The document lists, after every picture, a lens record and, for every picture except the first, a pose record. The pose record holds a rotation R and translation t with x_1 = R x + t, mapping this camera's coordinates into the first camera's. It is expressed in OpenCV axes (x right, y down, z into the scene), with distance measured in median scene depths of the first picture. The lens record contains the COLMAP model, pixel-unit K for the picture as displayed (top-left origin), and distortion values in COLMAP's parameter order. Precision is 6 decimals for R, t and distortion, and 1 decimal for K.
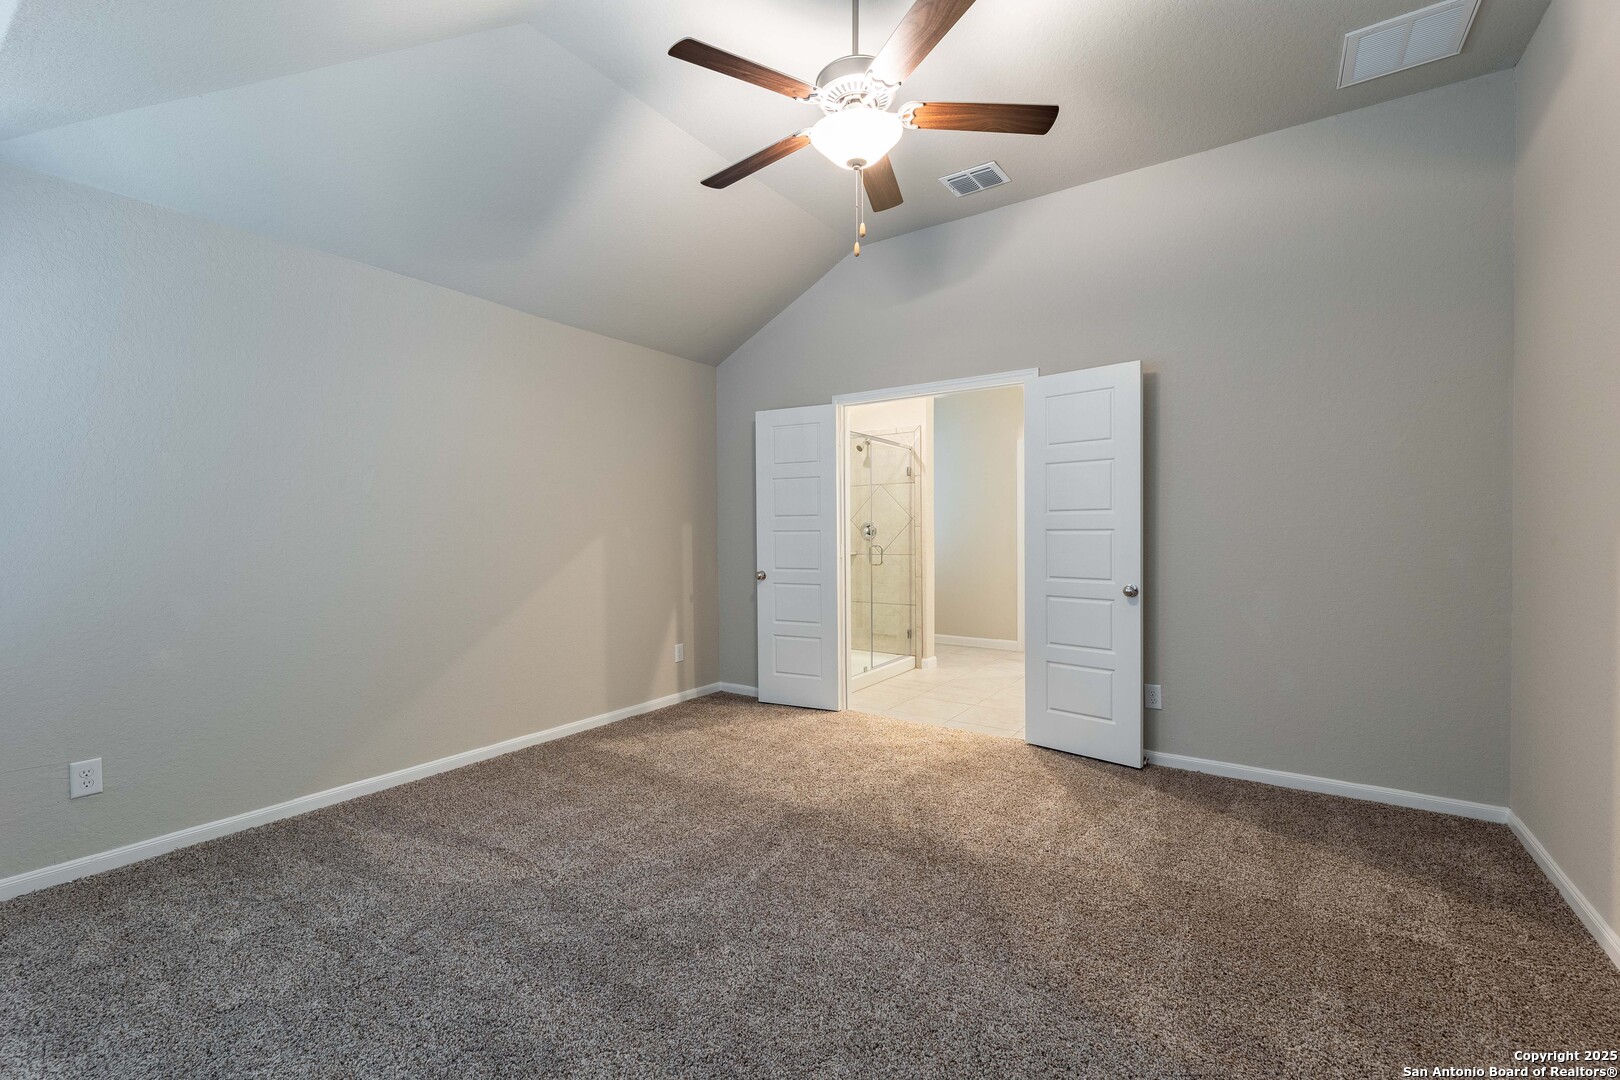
lens RADIAL K [[701.4, 0, 810.0], [0, 701.4, 540.0], [0, 0, 1]] dist [-0.001525, -0.000241]
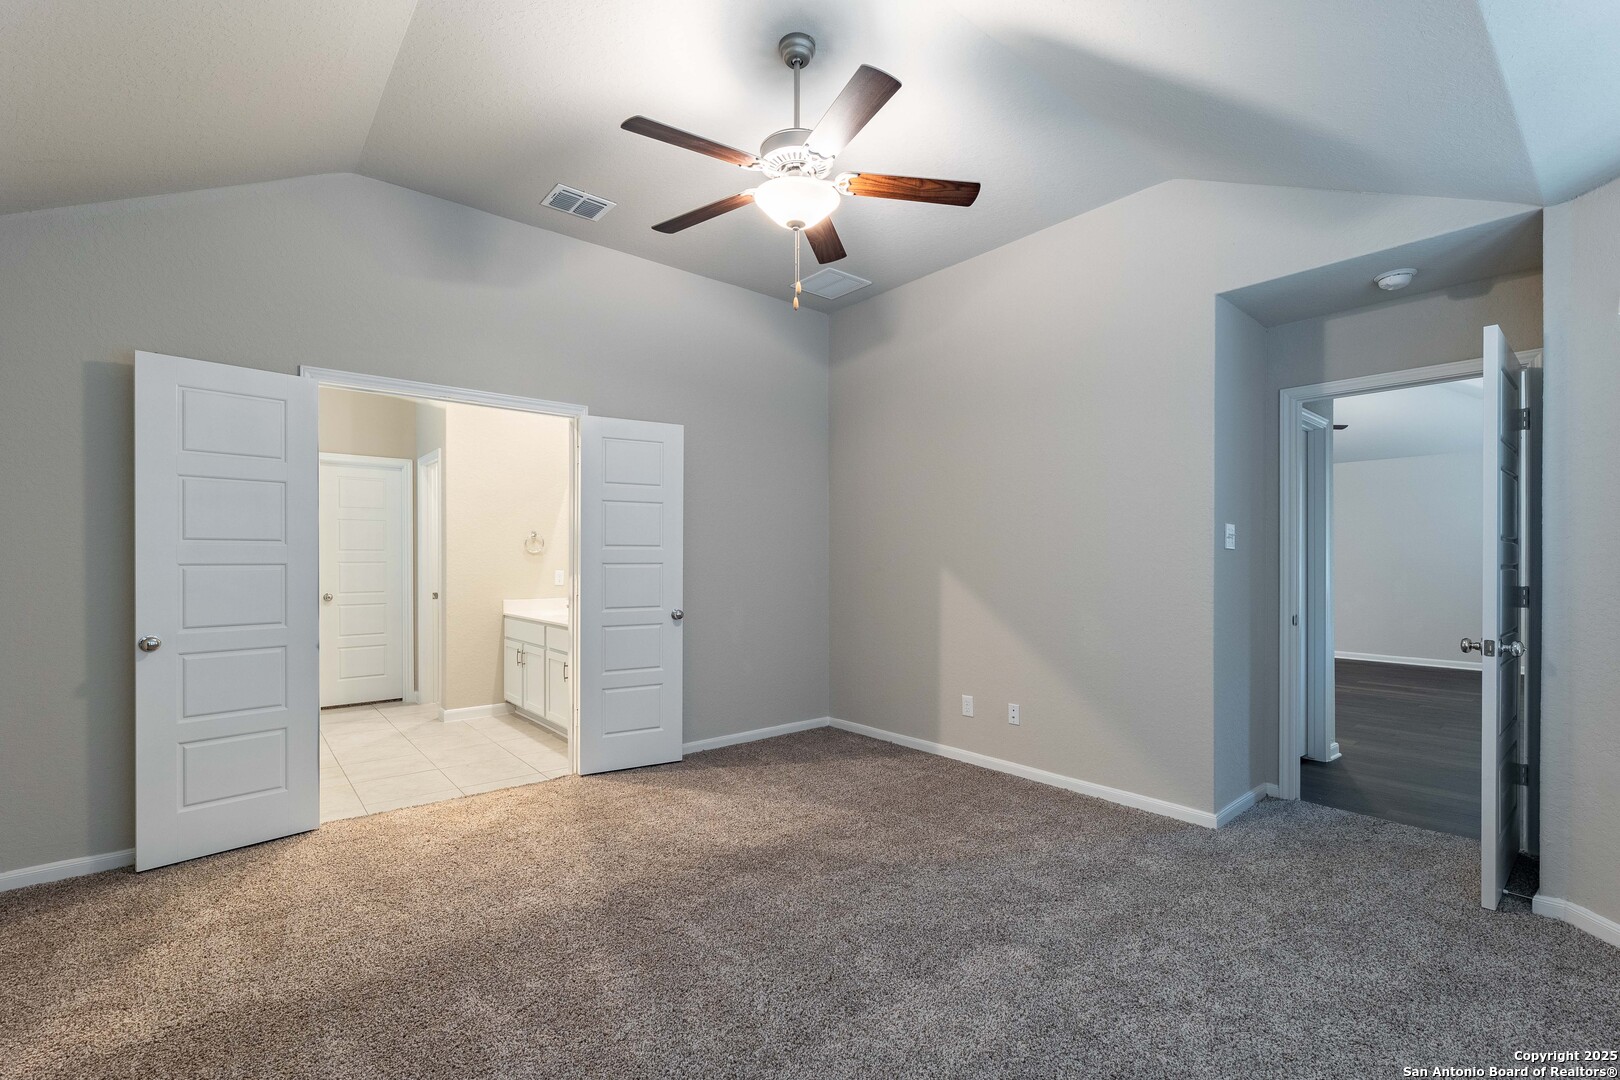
lens RADIAL K [[694.5, 0, 806.6], [0, 694.5, 562.4], [0, 0, 1]] dist [0.000996, 0.000149]
pose [[0.268924, 0.002994, 0.963157, -0.629726], [0.012917, 0.999894, -0.006715, -0.006070], [-0.963075, 0.014247, 0.268857, 0.462318]]
